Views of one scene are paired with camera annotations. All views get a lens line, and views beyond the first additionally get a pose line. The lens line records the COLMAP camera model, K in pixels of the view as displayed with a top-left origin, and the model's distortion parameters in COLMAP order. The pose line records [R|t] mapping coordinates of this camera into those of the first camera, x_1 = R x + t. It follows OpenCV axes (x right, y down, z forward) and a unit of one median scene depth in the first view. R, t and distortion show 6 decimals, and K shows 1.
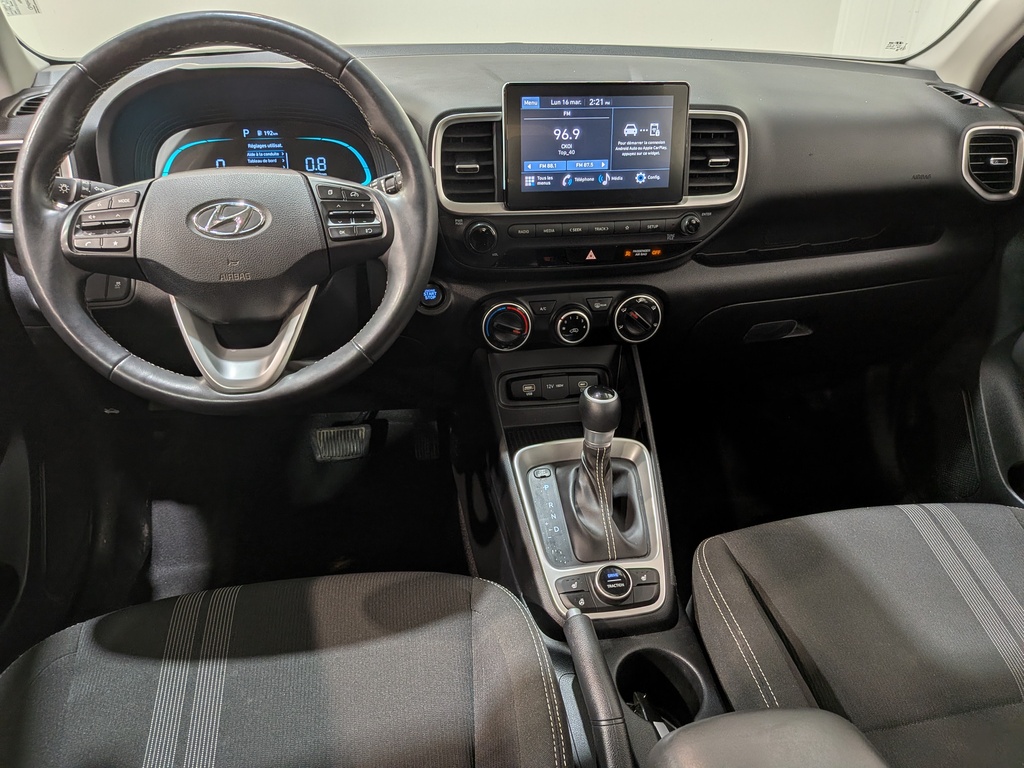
lens RADIAL K [[742.8, 0, 514.1], [0, 742.8, 393.9], [0, 0, 1]] dist [0.055817, -0.097502]
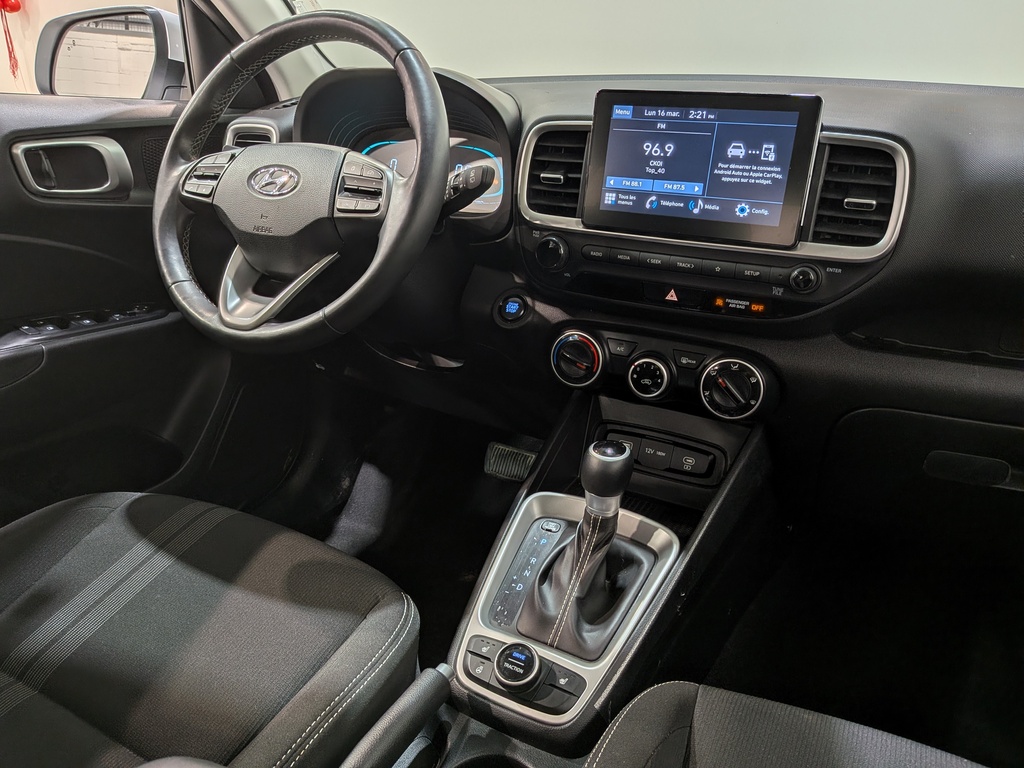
lens RADIAL K [[742.8, 0, 516.0], [0, 742.8, 388.8], [0, 0, 1]] dist [0.055817, -0.097502]
pose [[0.784756, 0.238135, -0.572232, 0.495830], [-0.304780, 0.952175, -0.021724, -0.015732], [0.539692, 0.191453, 0.819804, 0.253962]]
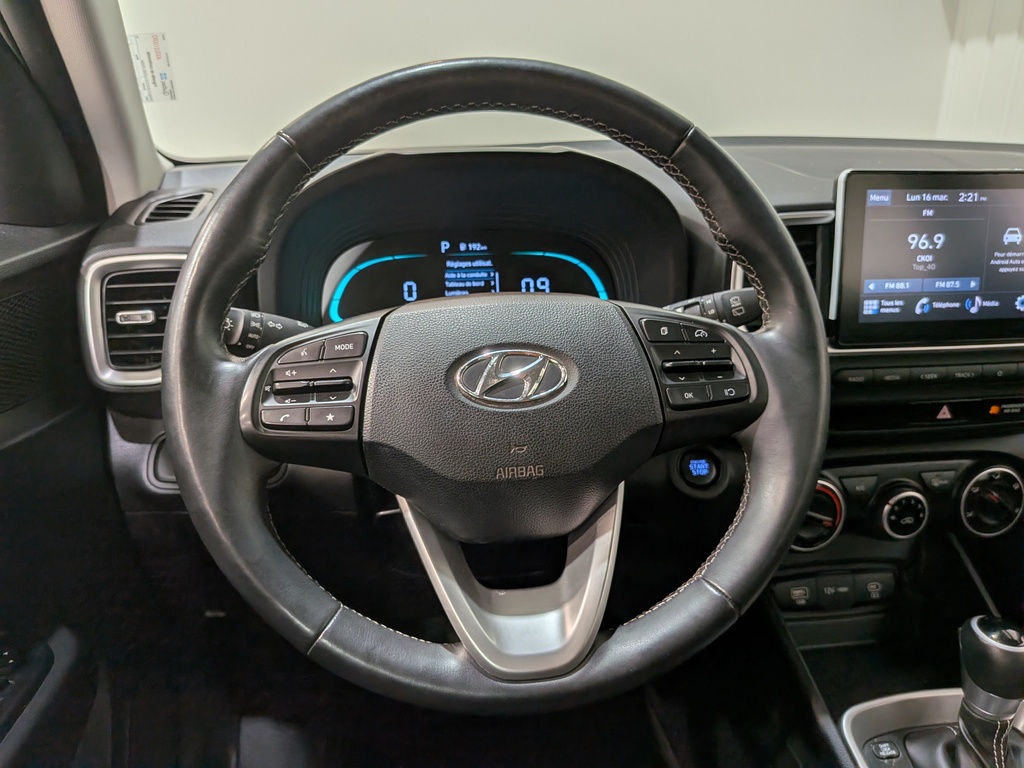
lens RADIAL K [[742.8, 0, 486.0], [0, 742.8, 386.7], [0, 0, 1]] dist [0.055817, -0.097502]
pose [[0.998001, 0.001647, -0.063174, -0.284001], [-0.011972, 0.986485, -0.163413, -0.099138], [0.062051, 0.163842, 0.984533, 0.319973]]
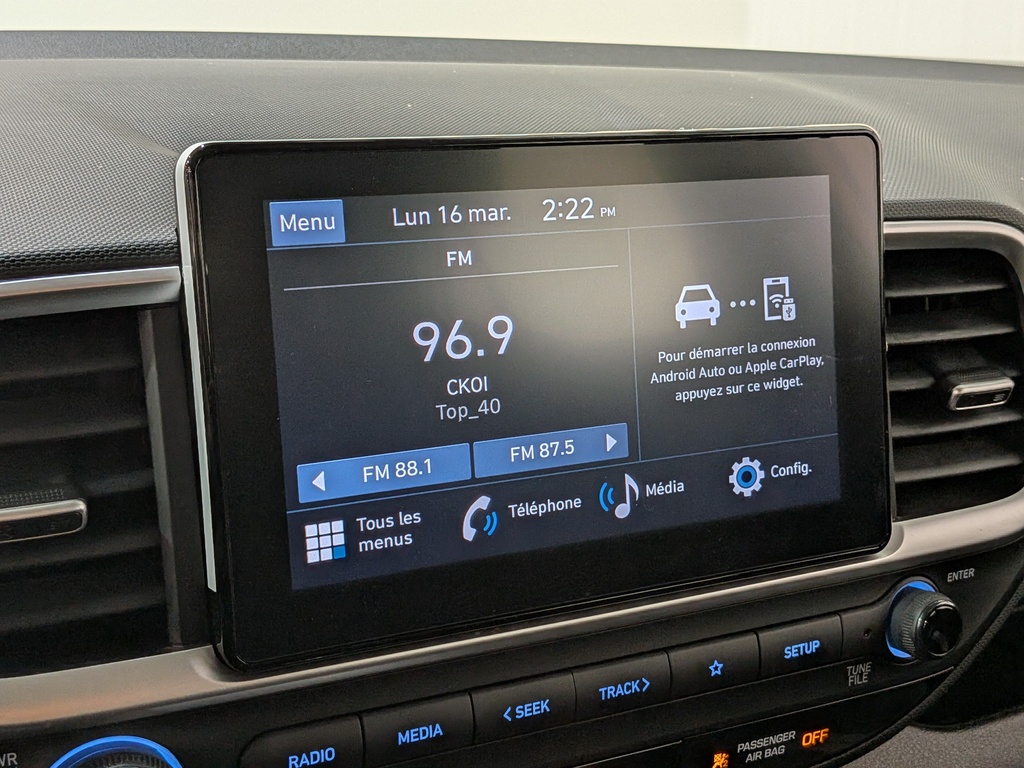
lens RADIAL K [[1452.1, 0, 551.2], [0, 1452.1, 376.8], [0, 0, 1]] dist [0.082715, 0.000000]
pose [[0.956120, -0.069950, 0.284502, -0.035861], [0.138509, 0.963626, -0.228560, -0.222880], [-0.258166, 0.257937, 0.931031, 0.555662]]
